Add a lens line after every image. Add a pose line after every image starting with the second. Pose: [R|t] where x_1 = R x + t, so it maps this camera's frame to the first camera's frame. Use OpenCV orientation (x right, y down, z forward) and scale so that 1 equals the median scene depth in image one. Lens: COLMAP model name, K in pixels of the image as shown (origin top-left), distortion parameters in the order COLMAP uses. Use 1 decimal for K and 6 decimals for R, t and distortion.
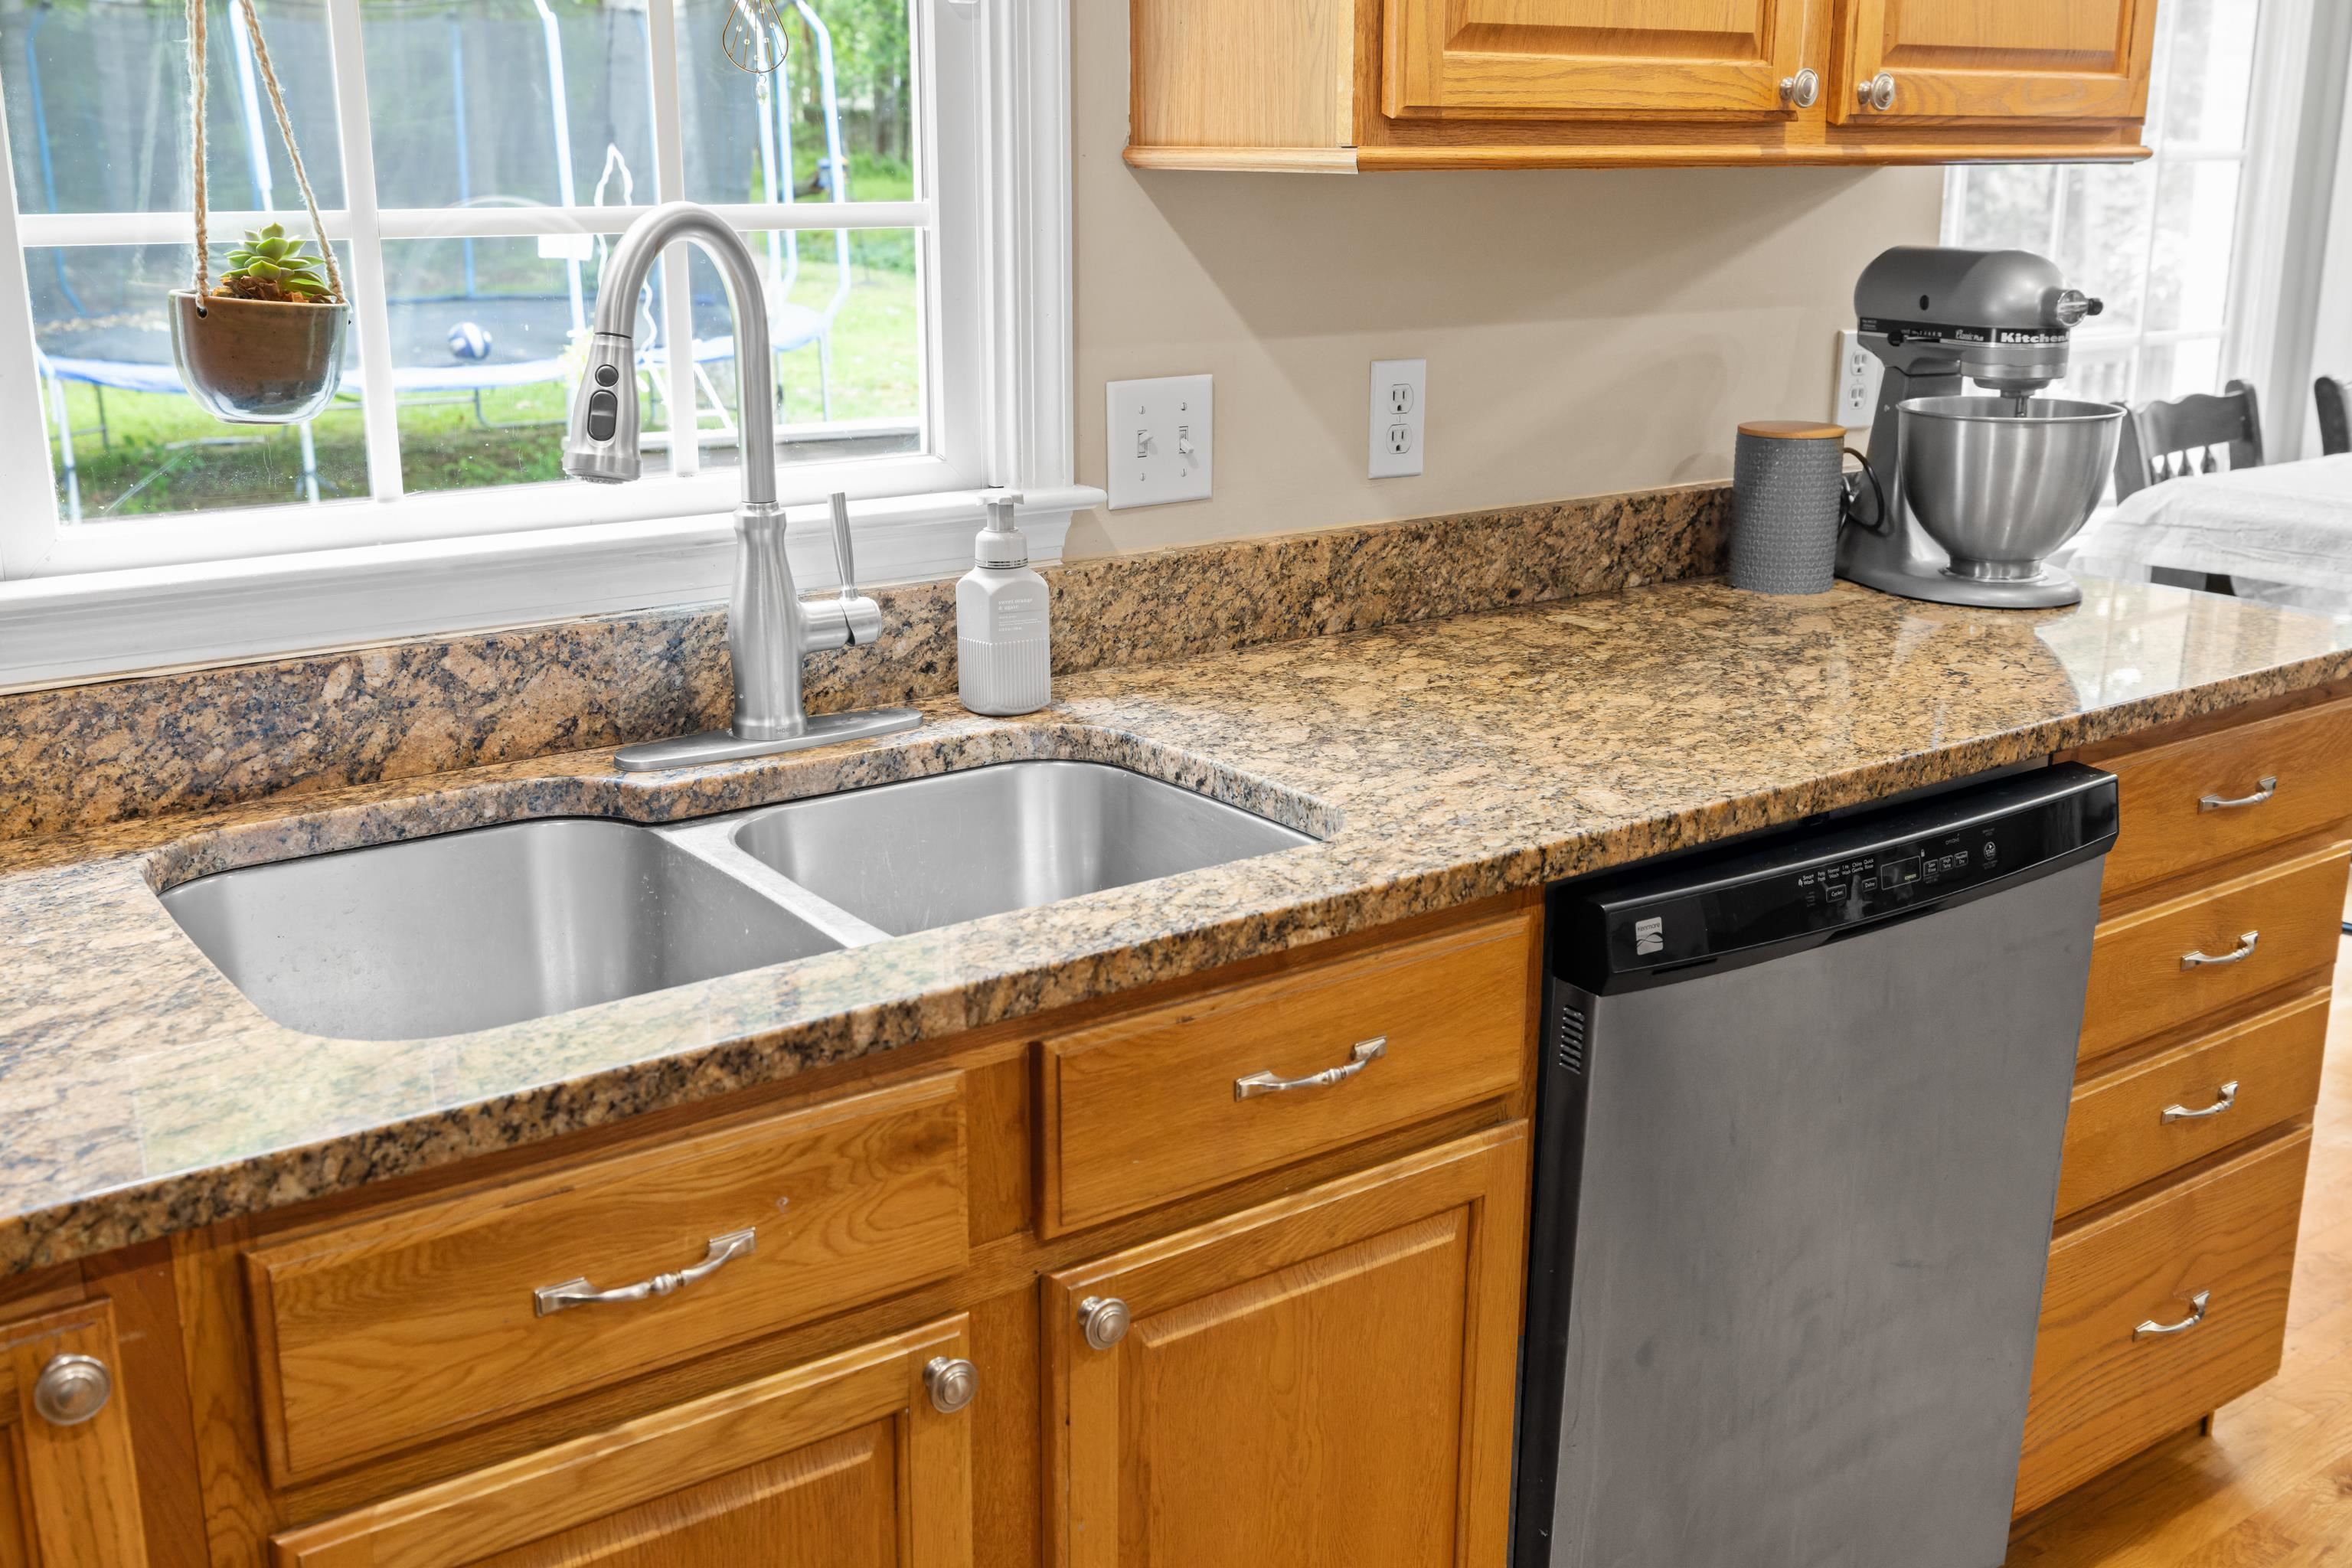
lens RADIAL K [[2294.5, 0, 1172.4], [0, 2294.5, 769.8], [0, 0, 1]] dist [0.002669, 0.000000]
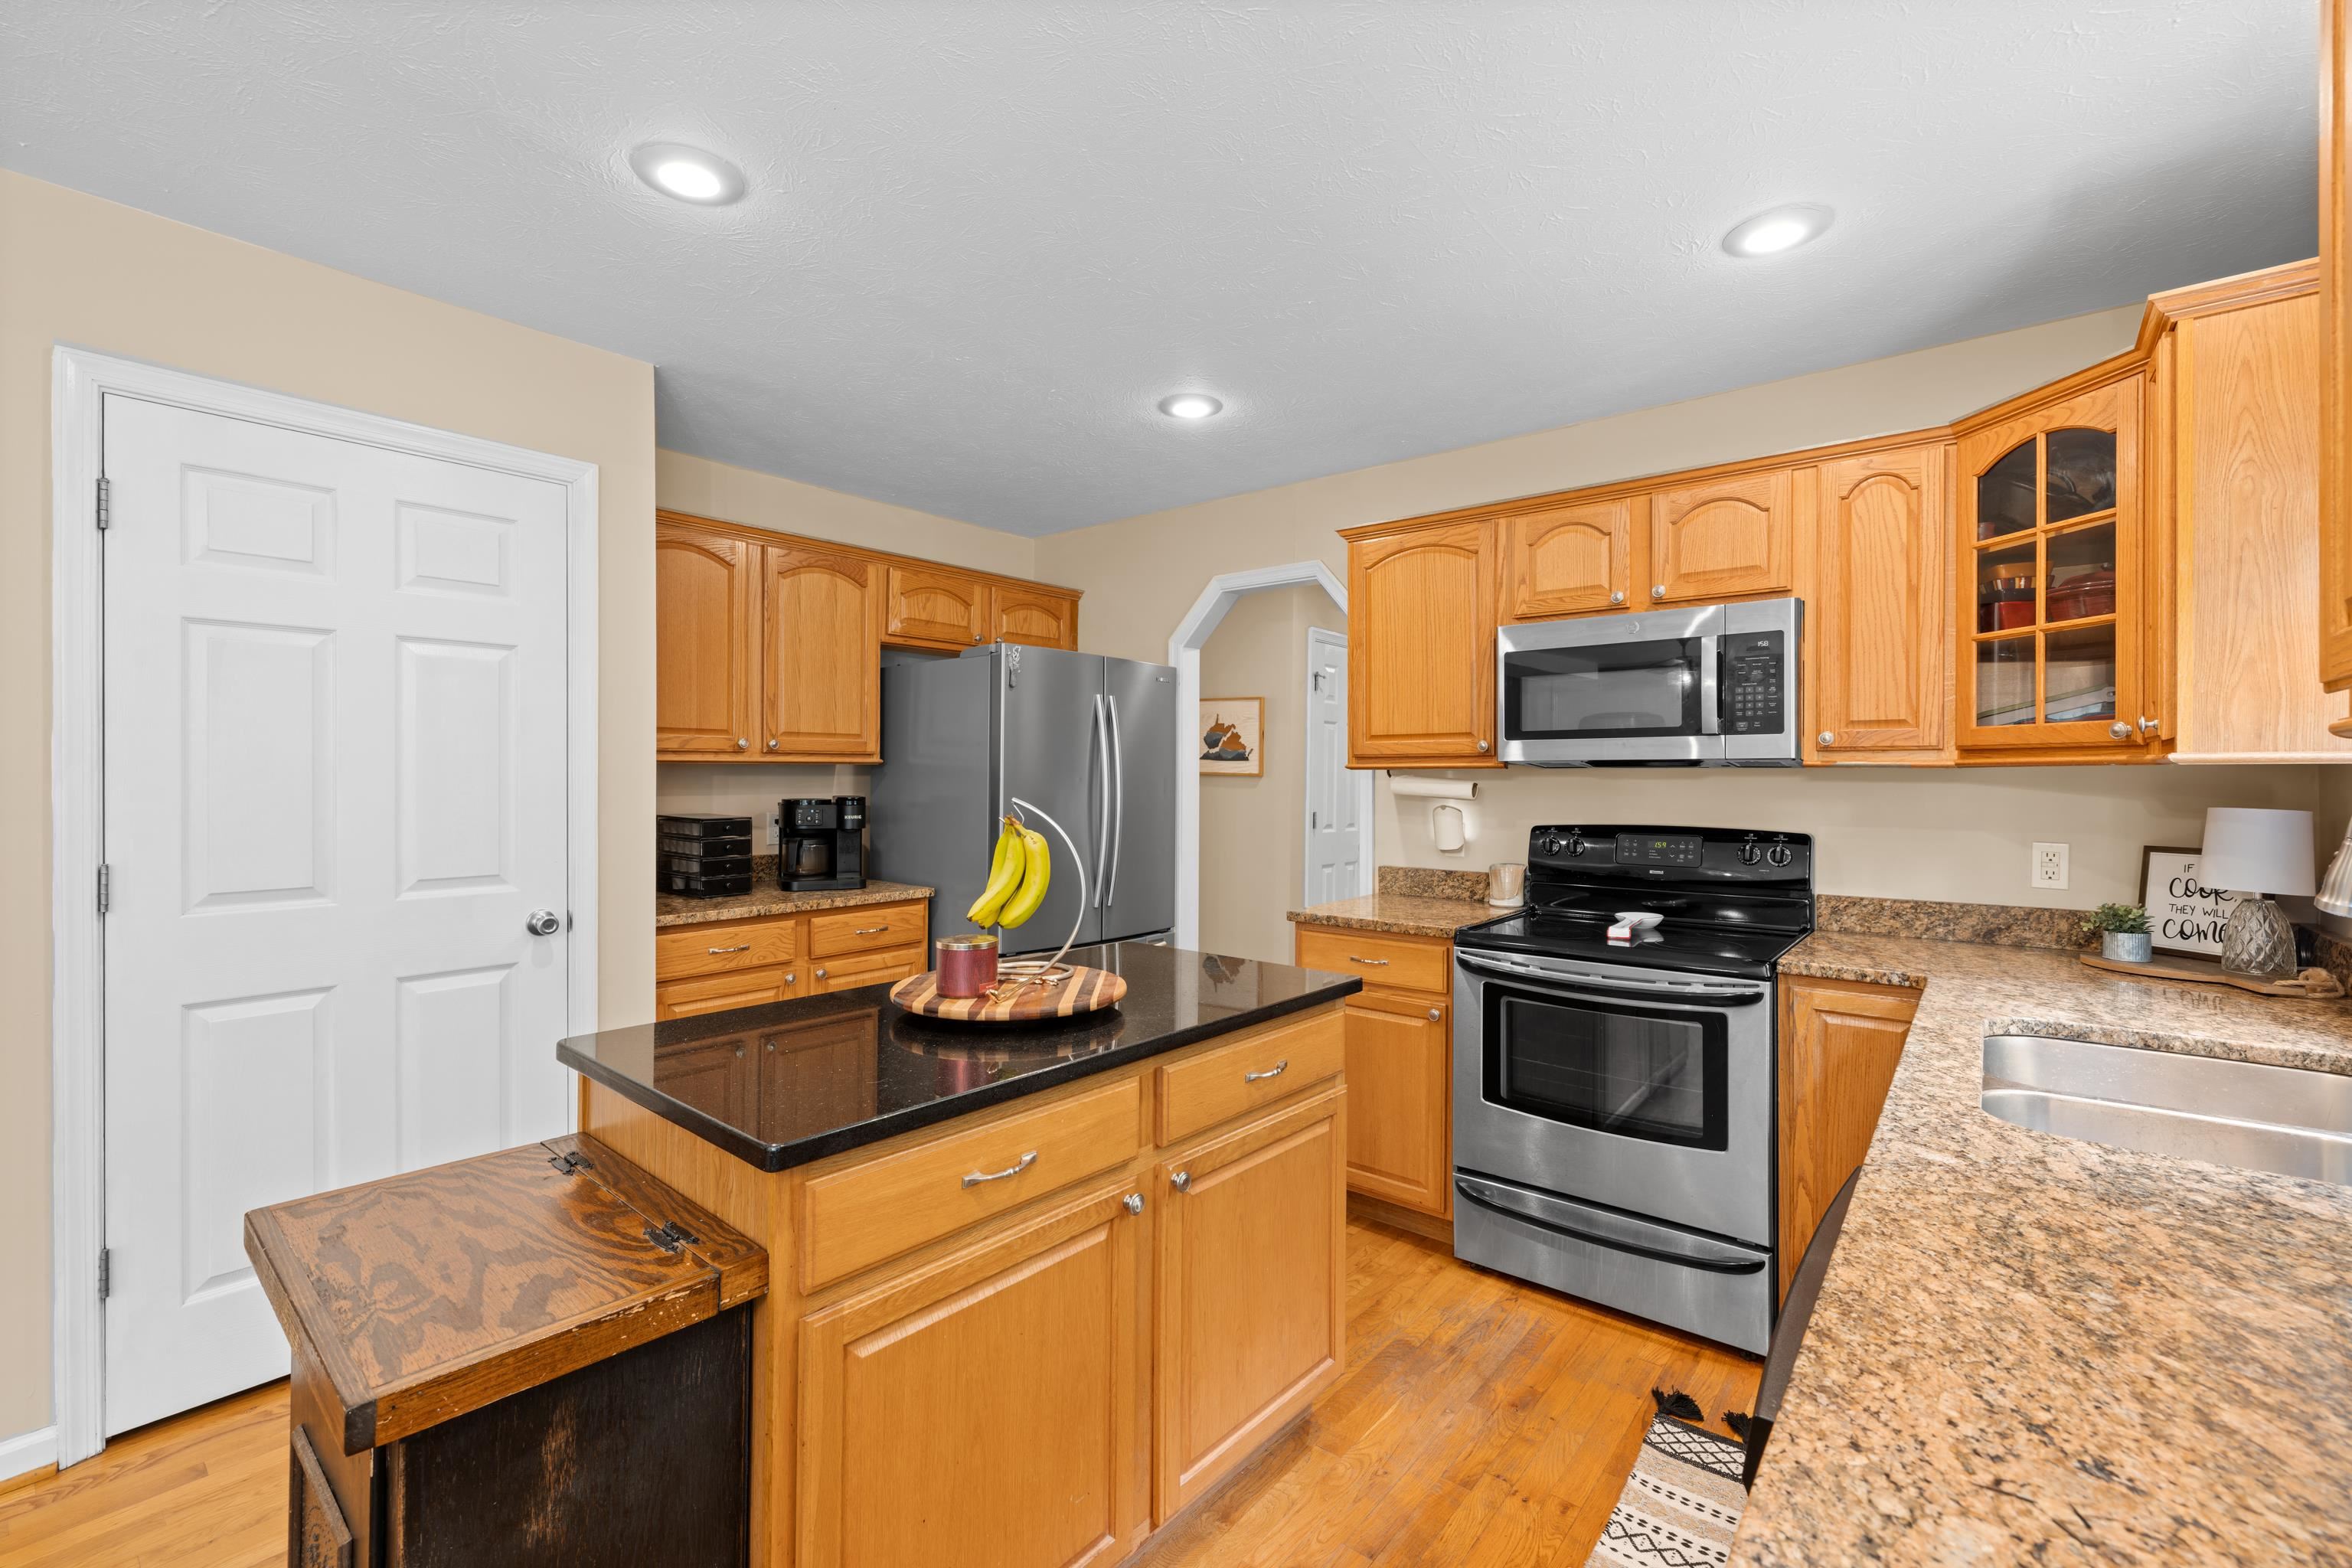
lens RADIAL K [[1004.0, 0, 1175.9], [0, 1004.0, 773.9], [0, 0, 1]] dist [-0.000628, 0.001265]
pose [[-0.966158, -0.004433, -0.257911, 0.796888], [-0.070949, 0.965855, 0.249179, -0.338762], [0.248000, 0.259045, -0.933484, 1.370981]]
